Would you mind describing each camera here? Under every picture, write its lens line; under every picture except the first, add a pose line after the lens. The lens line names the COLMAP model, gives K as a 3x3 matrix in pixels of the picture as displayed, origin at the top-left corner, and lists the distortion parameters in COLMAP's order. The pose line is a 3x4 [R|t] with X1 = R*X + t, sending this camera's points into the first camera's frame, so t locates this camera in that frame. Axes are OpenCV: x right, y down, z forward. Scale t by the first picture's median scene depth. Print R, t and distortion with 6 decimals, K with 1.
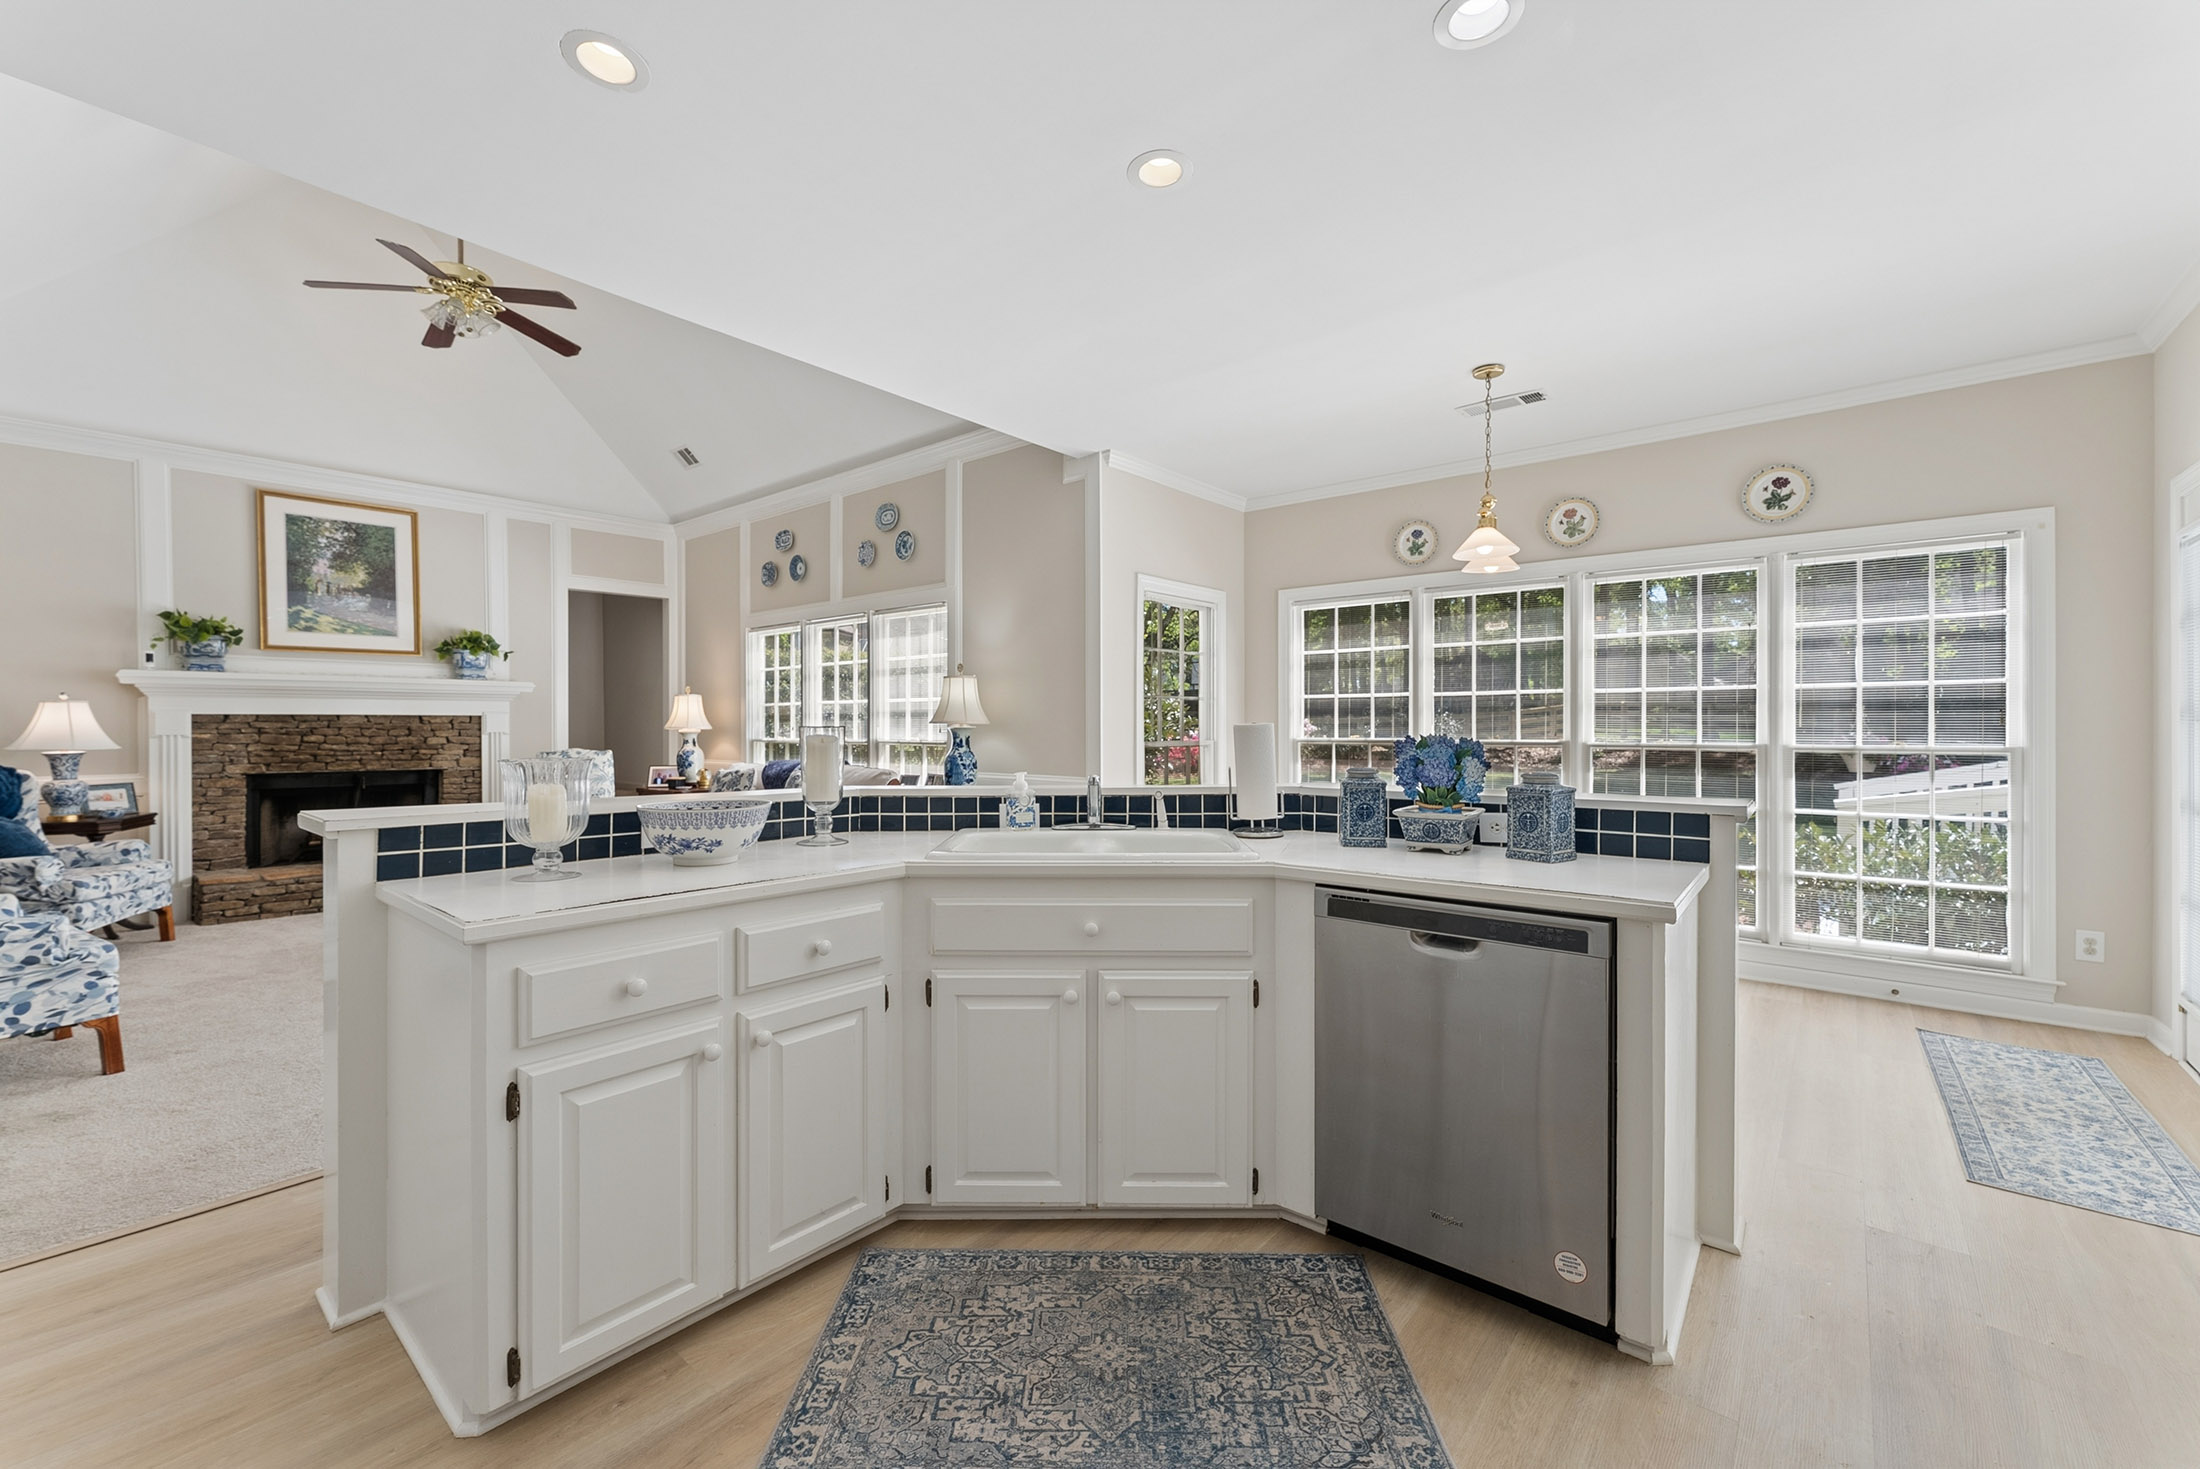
lens RADIAL K [[880.0, 0, 1097.0], [0, 880.0, 730.7], [0, 0, 1]] dist [0.002407, 0.000246]
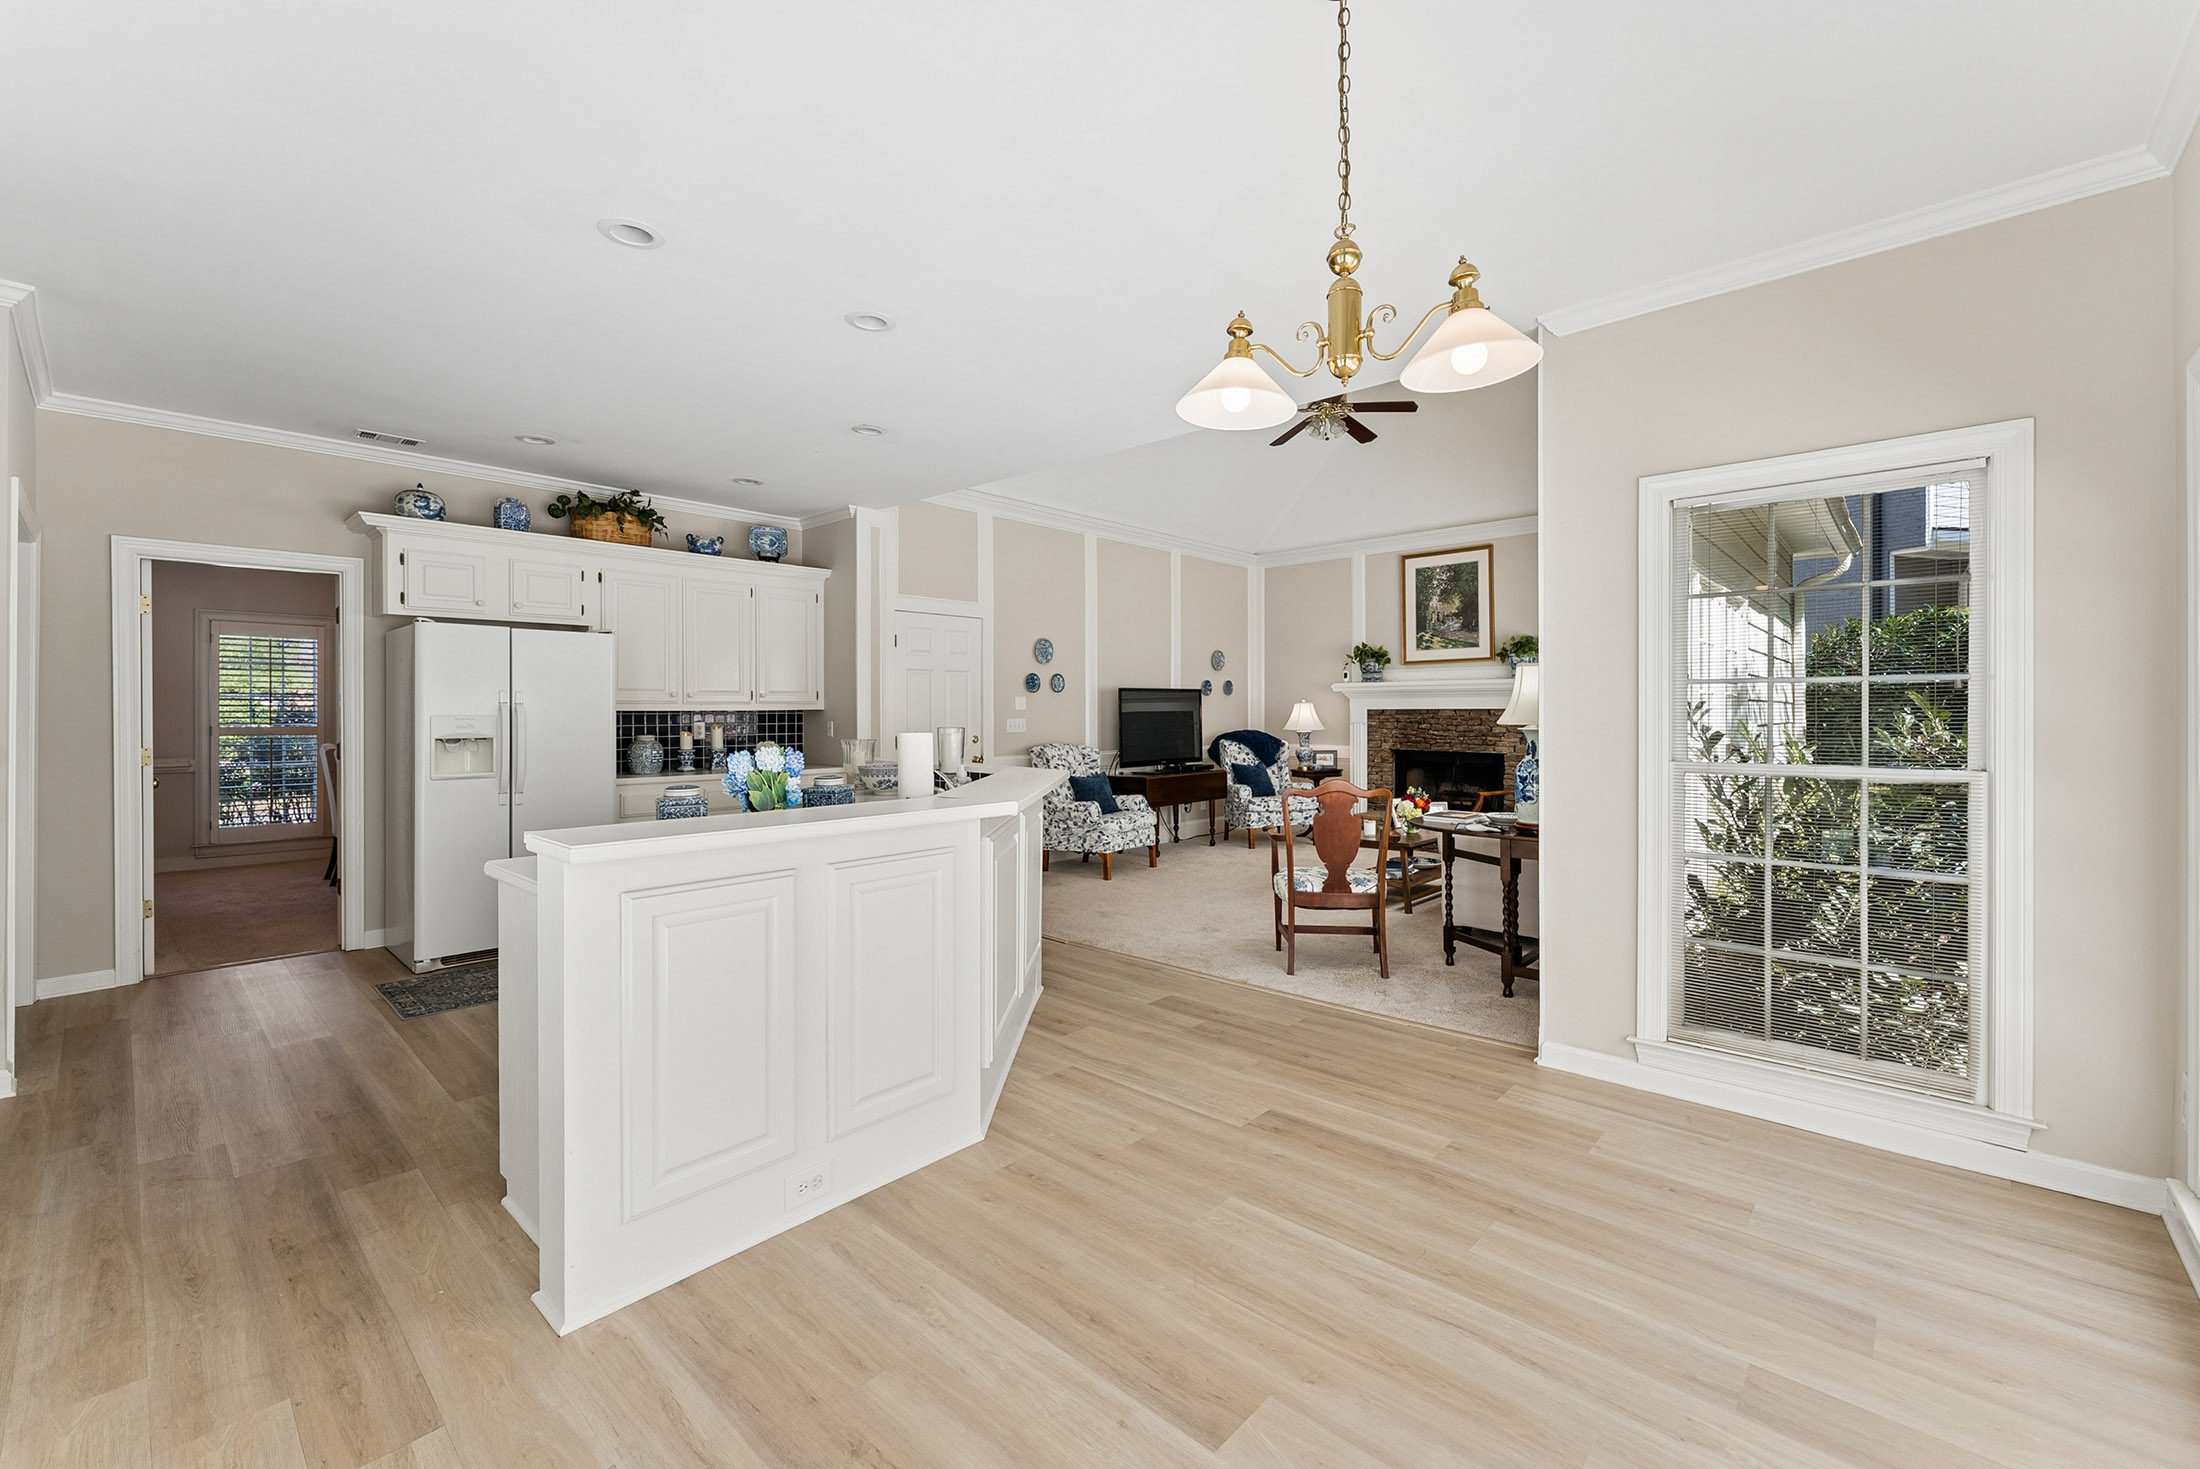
lens RADIAL K [[906.3, 0, 1109.0], [0, 906.3, 711.4], [0, 0, 1]] dist [0.000352, -0.000054]
pose [[-0.037224, 0.003291, -0.999302, 0.608326], [-0.005269, 0.999980, 0.003490, -0.018503], [0.999293, 0.005396, -0.037206, 0.598911]]
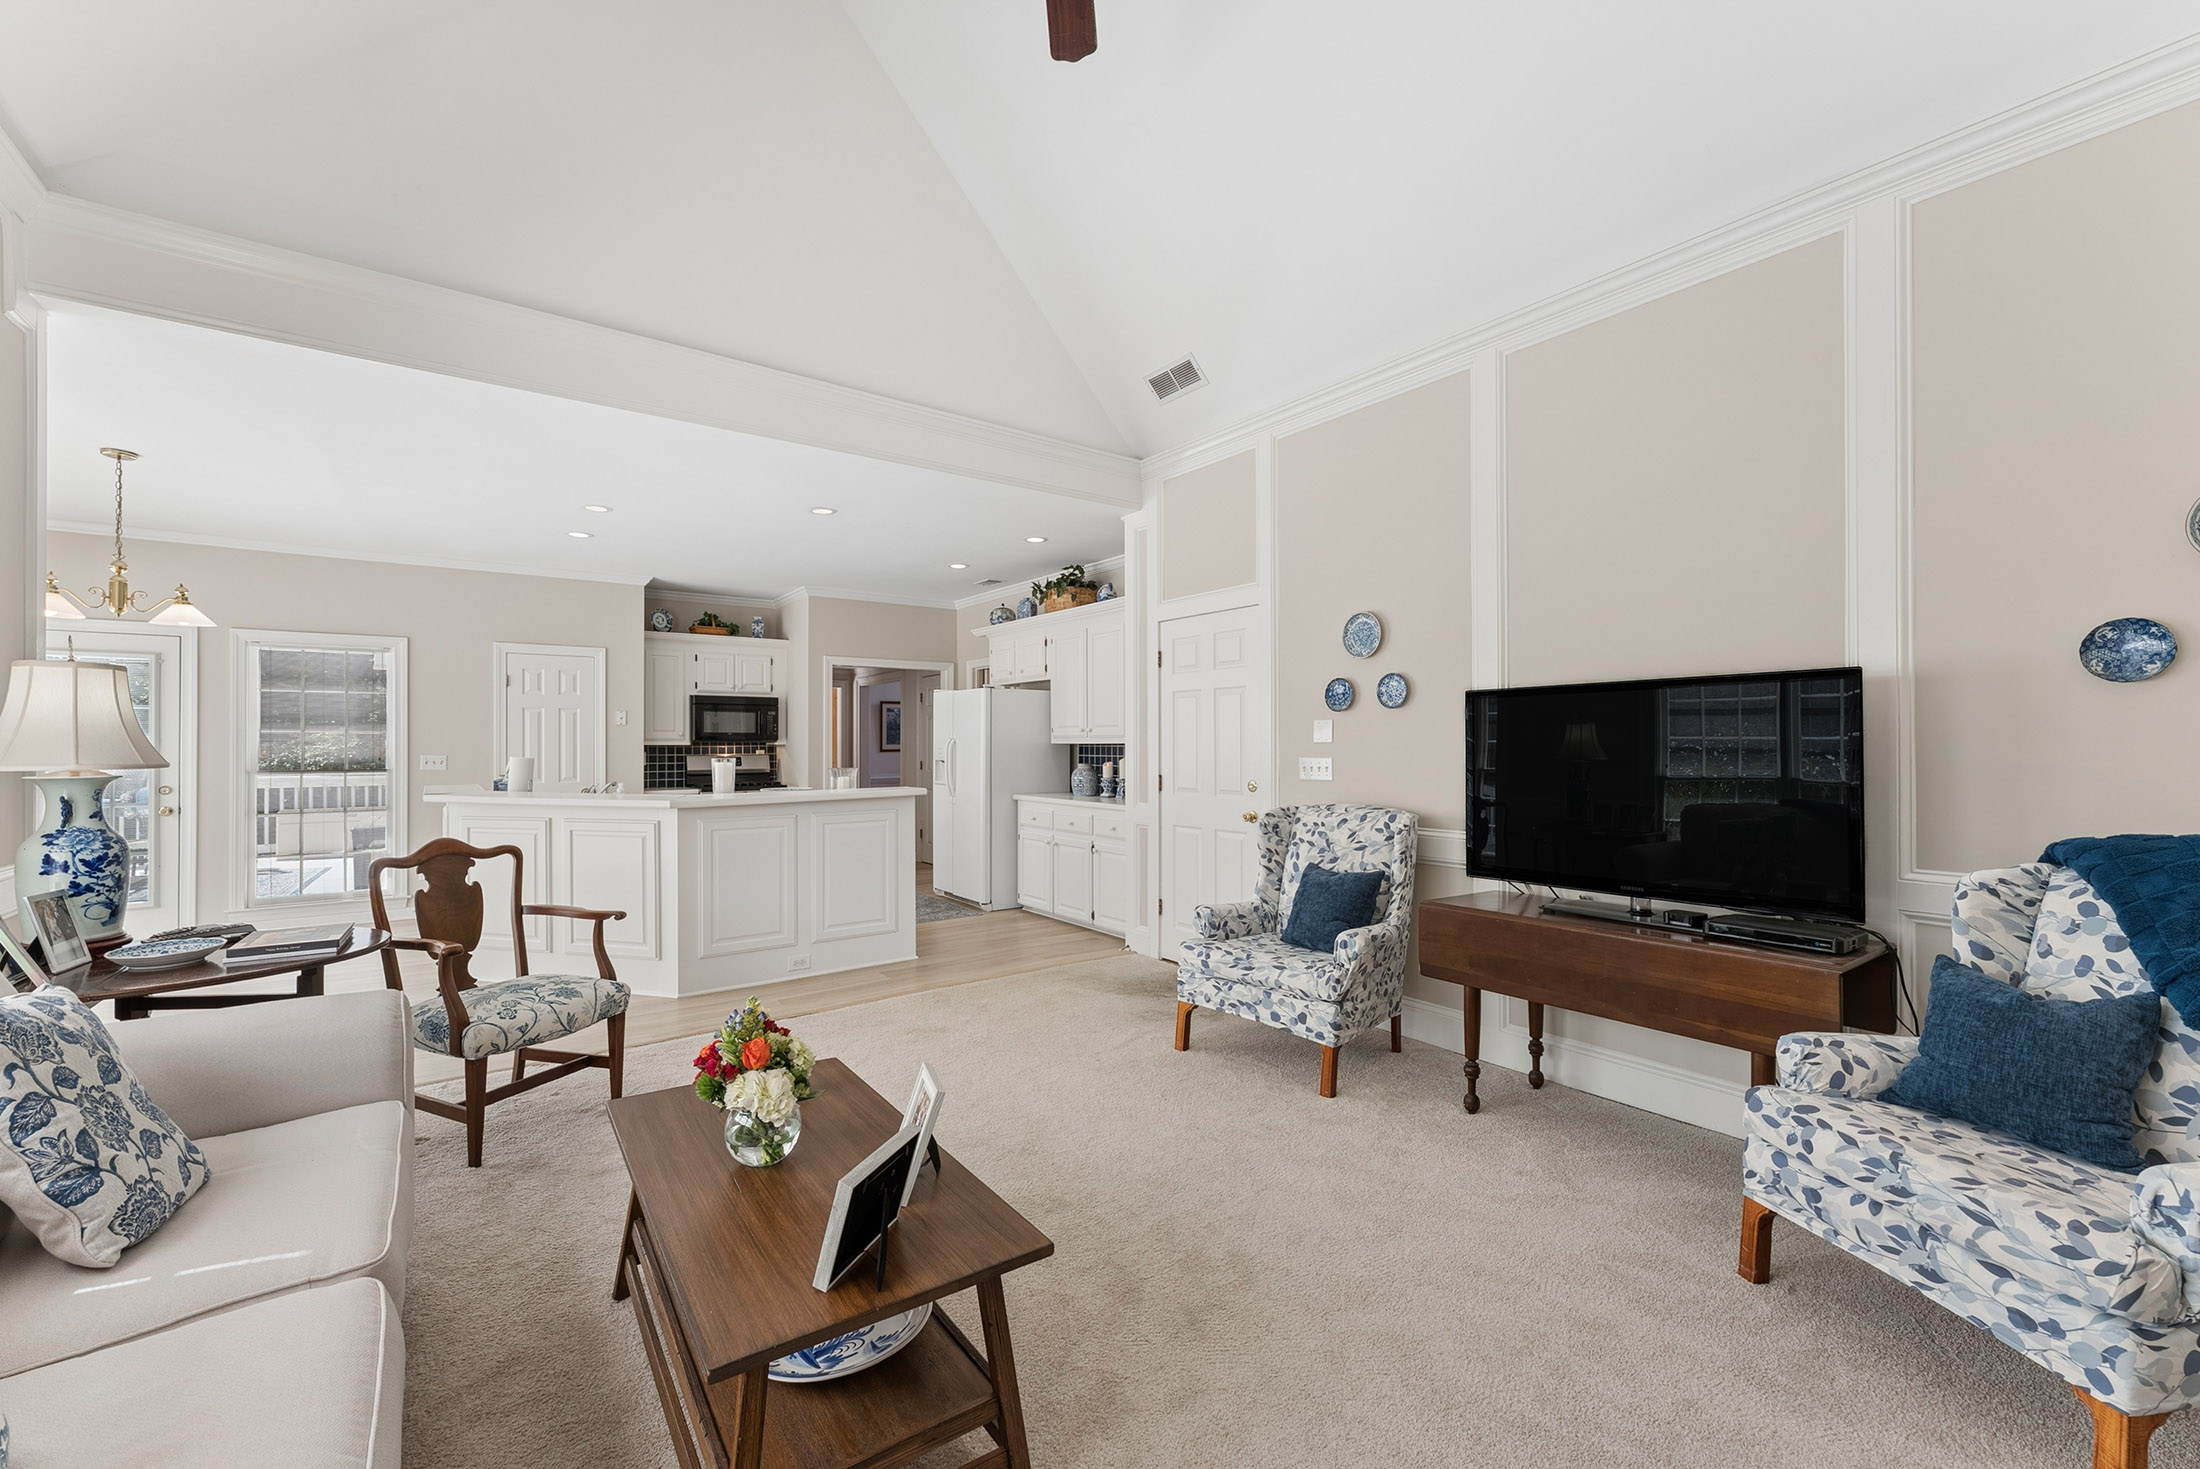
lens RADIAL K [[888.5, 0, 1099.4], [0, 888.5, 739.7], [0, 0, 1]] dist [-0.001158, -0.000269]
pose [[-0.970850, 0.004703, 0.239642, -0.716128], [0.005127, 0.999986, 0.001145, -0.019475], [-0.239634, 0.002340, -0.970861, 1.214690]]
